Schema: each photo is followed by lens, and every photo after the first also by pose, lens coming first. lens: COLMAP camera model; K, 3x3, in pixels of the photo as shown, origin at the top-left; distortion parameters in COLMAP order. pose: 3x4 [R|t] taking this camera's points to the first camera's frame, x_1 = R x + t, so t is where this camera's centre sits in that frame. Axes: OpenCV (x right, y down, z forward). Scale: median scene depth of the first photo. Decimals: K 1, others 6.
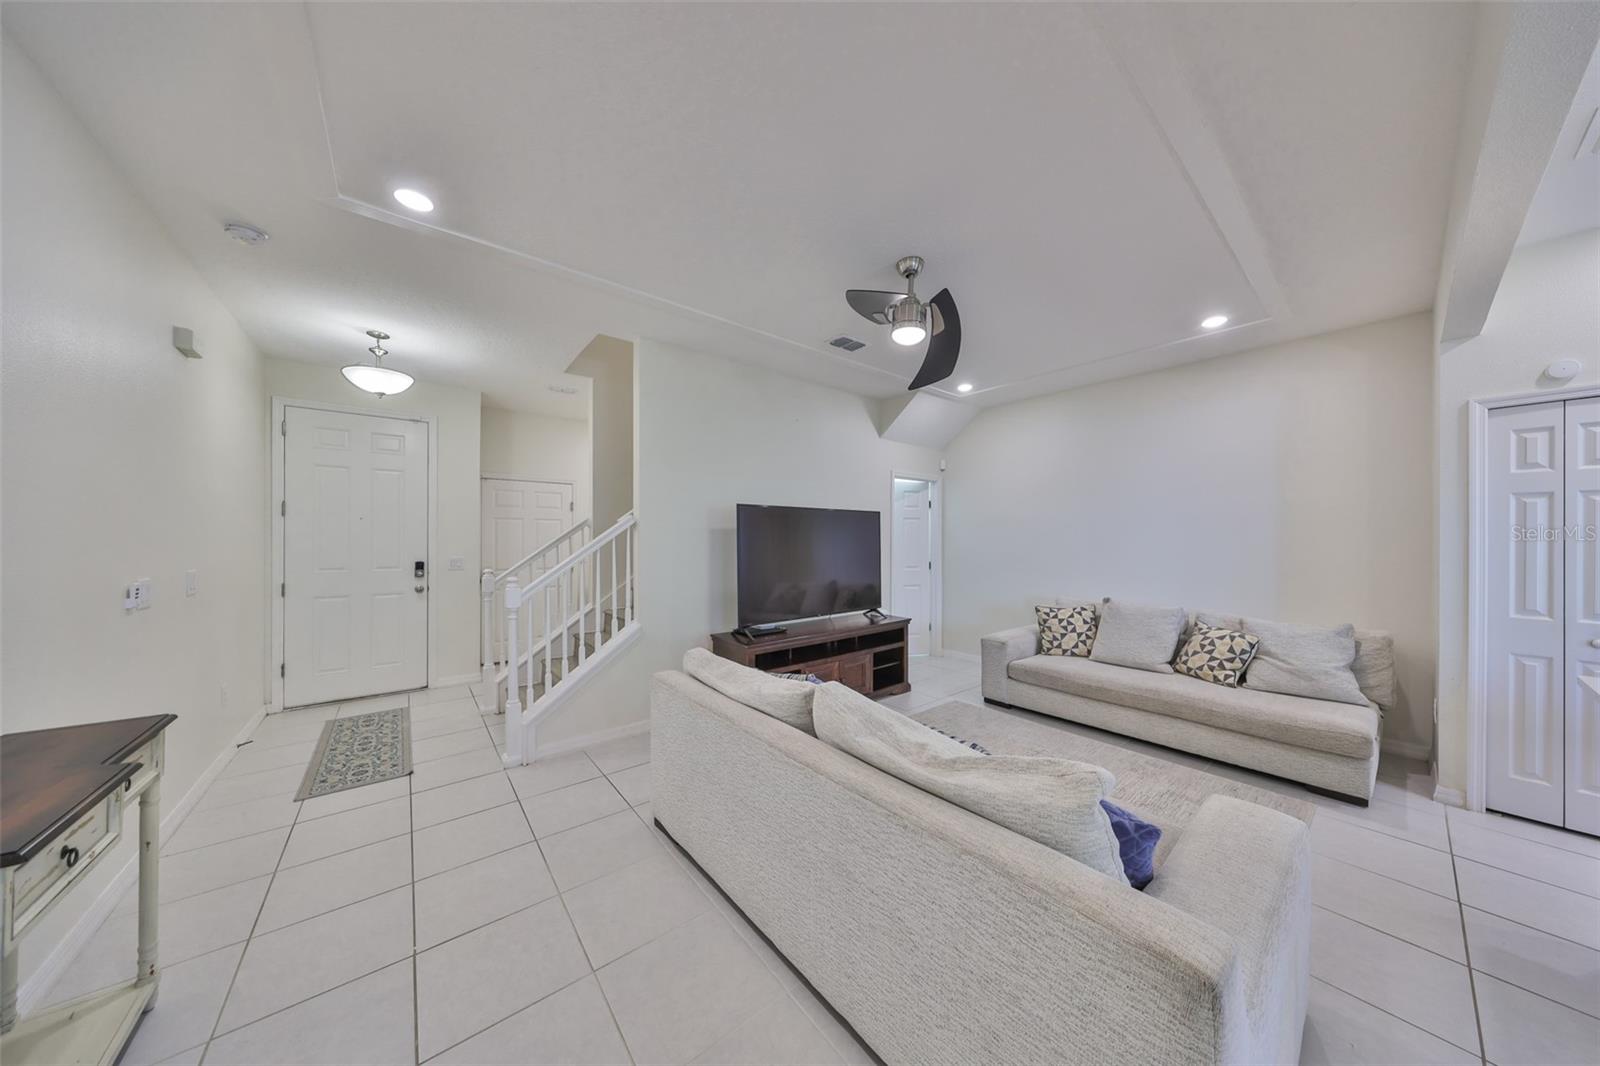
lens RADIAL K [[490.3, 0, 806.7], [0, 490.3, 538.6], [0, 0, 1]] dist [-0.000989, 0.000064]
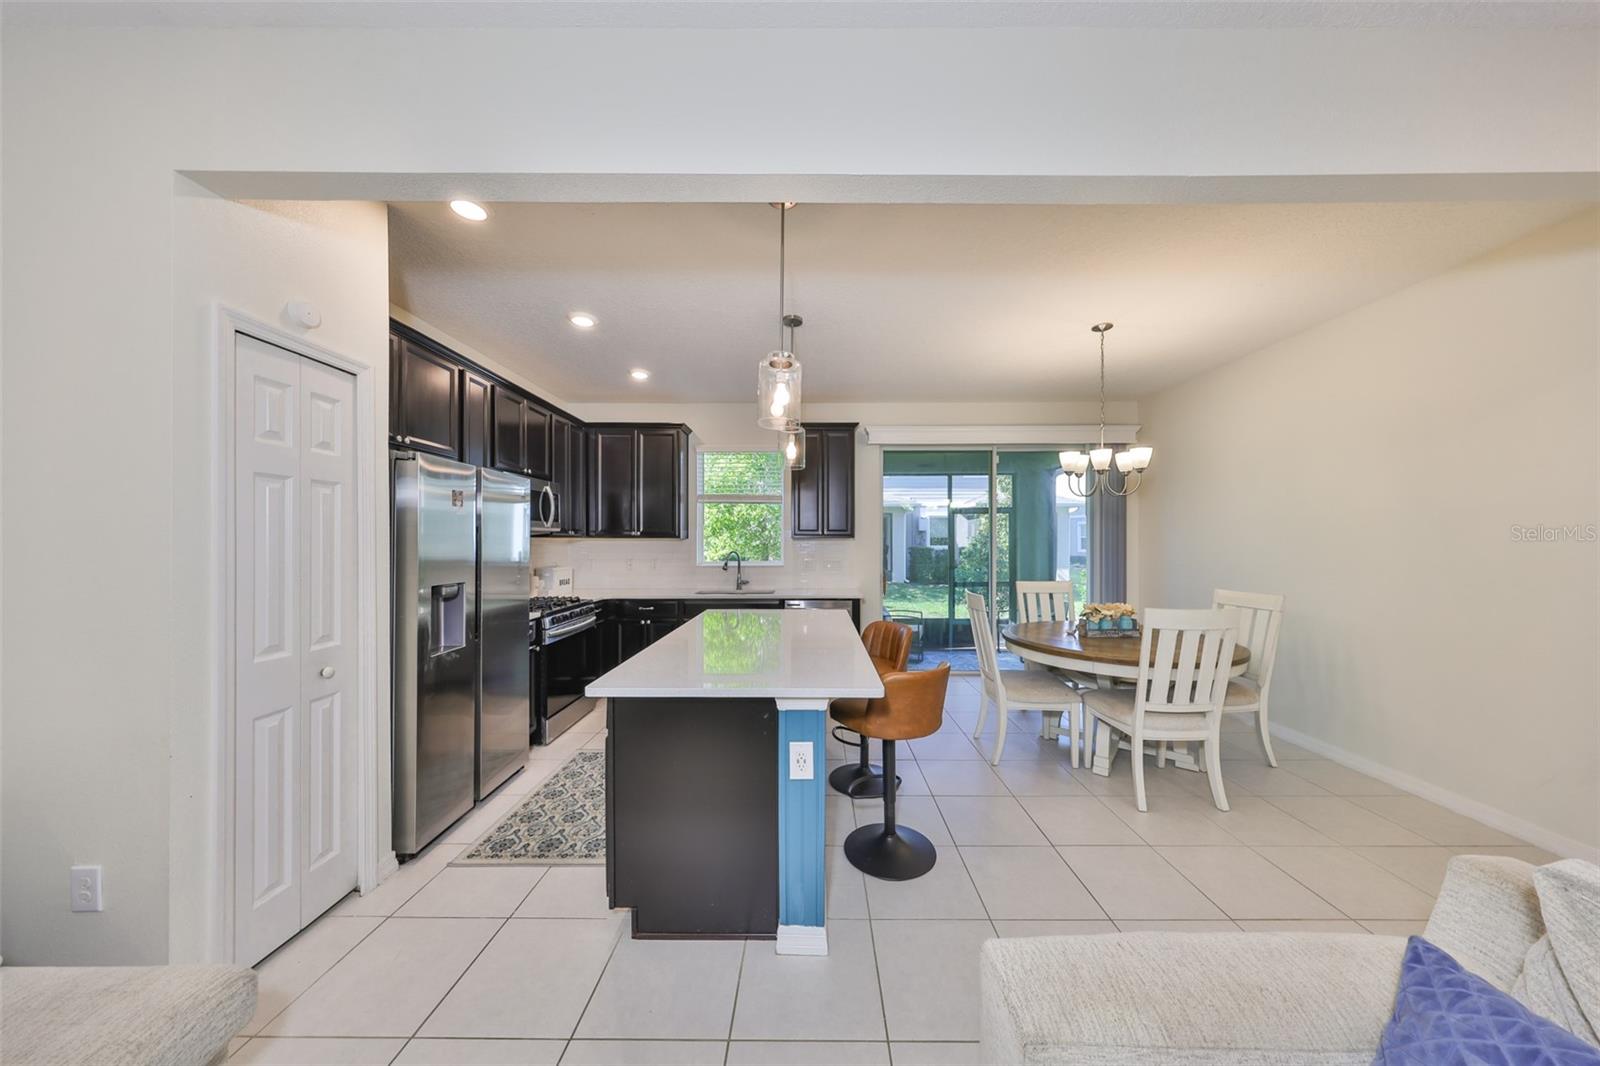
lens RADIAL K [[497.5, 0, 808.8], [0, 497.5, 542.1], [0, 0, 1]] dist [0.000374, -0.000006]
pose [[-0.768494, 0.001199, 0.639856, 0.283238], [0.000395, 0.999999, -0.001400, 0.001485], [-0.639857, -0.000823, -0.768493, 0.652605]]
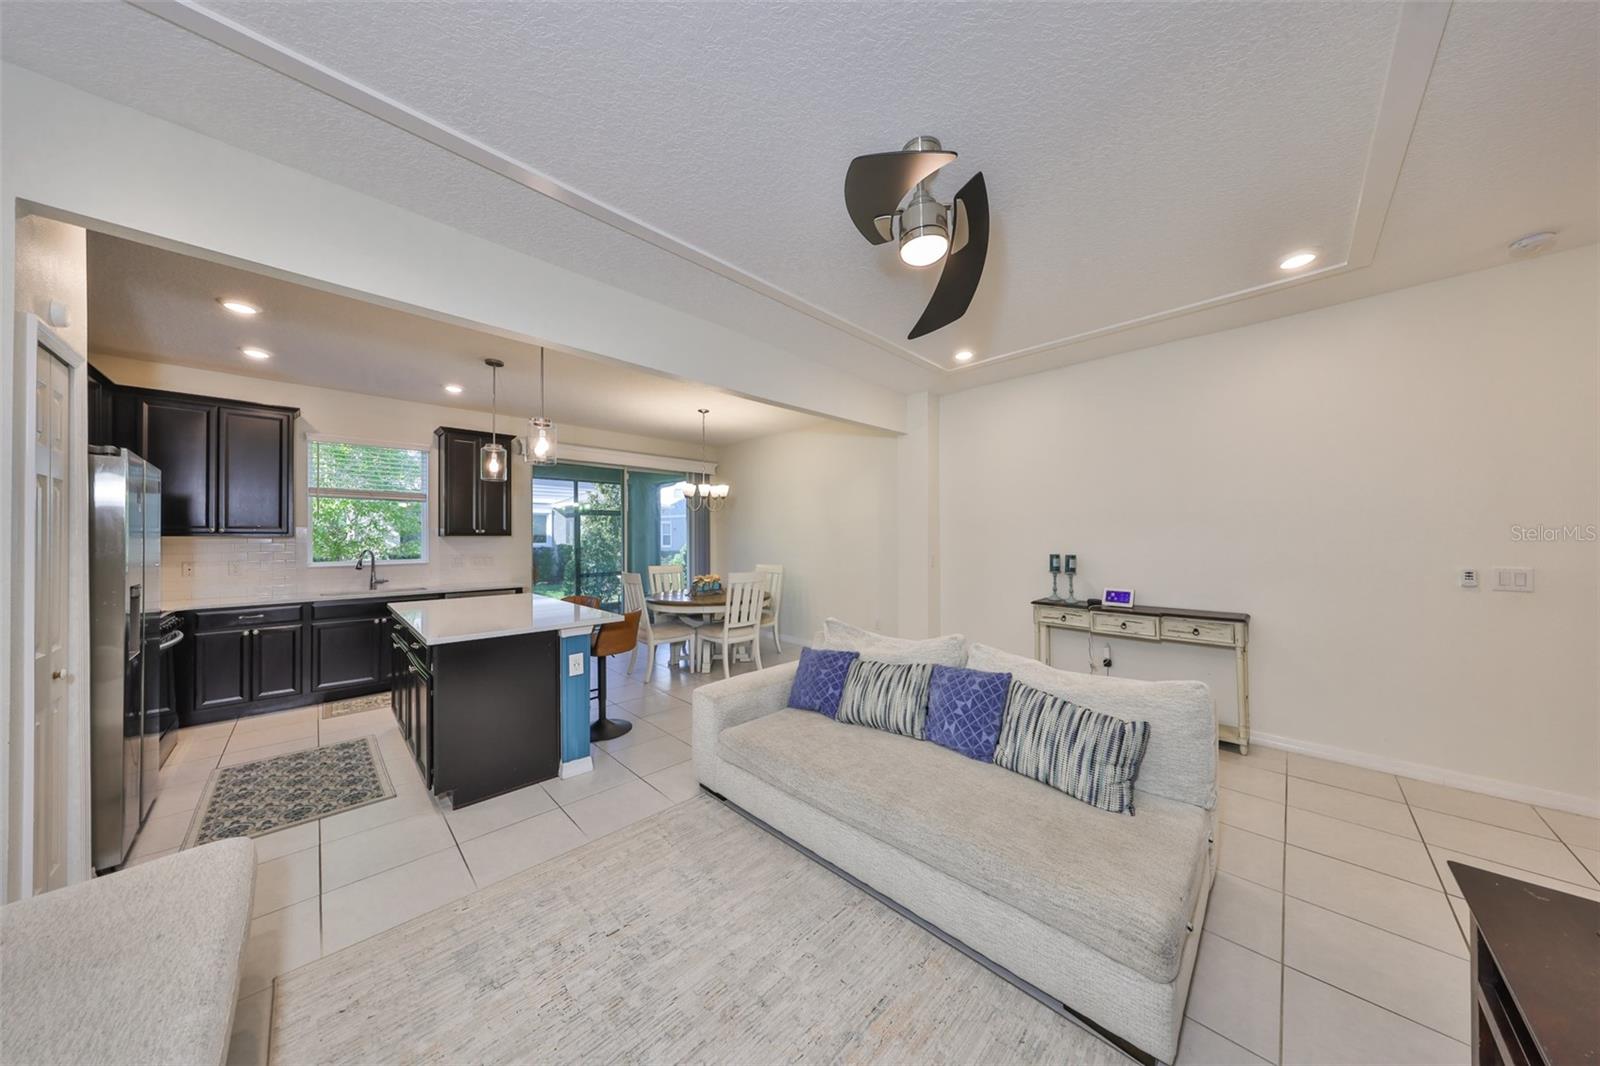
lens RADIAL K [[490.3, 0, 806.7], [0, 490.3, 538.6], [0, 0, 1]] dist [-0.000989, 0.000064]
pose [[-0.994828, 0.004396, -0.101478, 0.292359], [0.004407, 0.999990, 0.000109, 0.000309], [0.101477, -0.000339, -0.994838, 1.108055]]
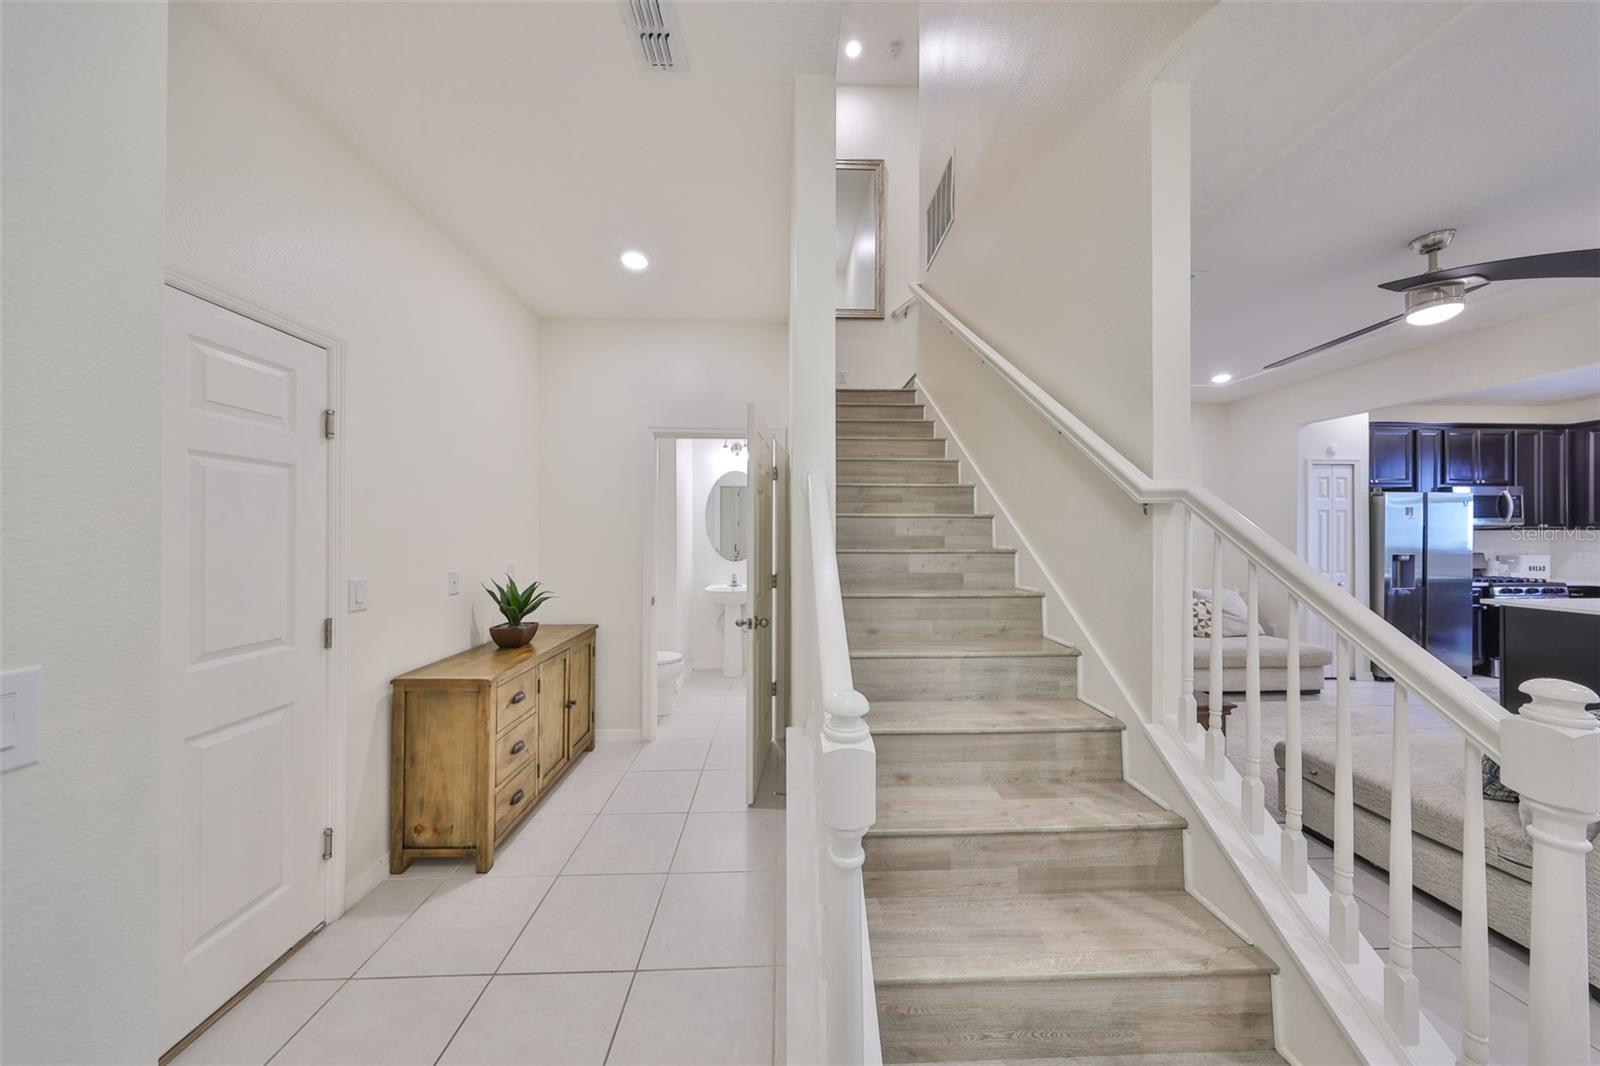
lens RADIAL K [[484.1, 0, 797.0], [0, 484.1, 536.0], [0, 0, 1]] dist [-0.001110, 0.000008]
pose [[0.610703, -0.001897, 0.791857, -0.822515], [0.000326, 0.999998, 0.002145, 0.002364], [-0.791859, -0.001052, 0.610703, 0.918766]]
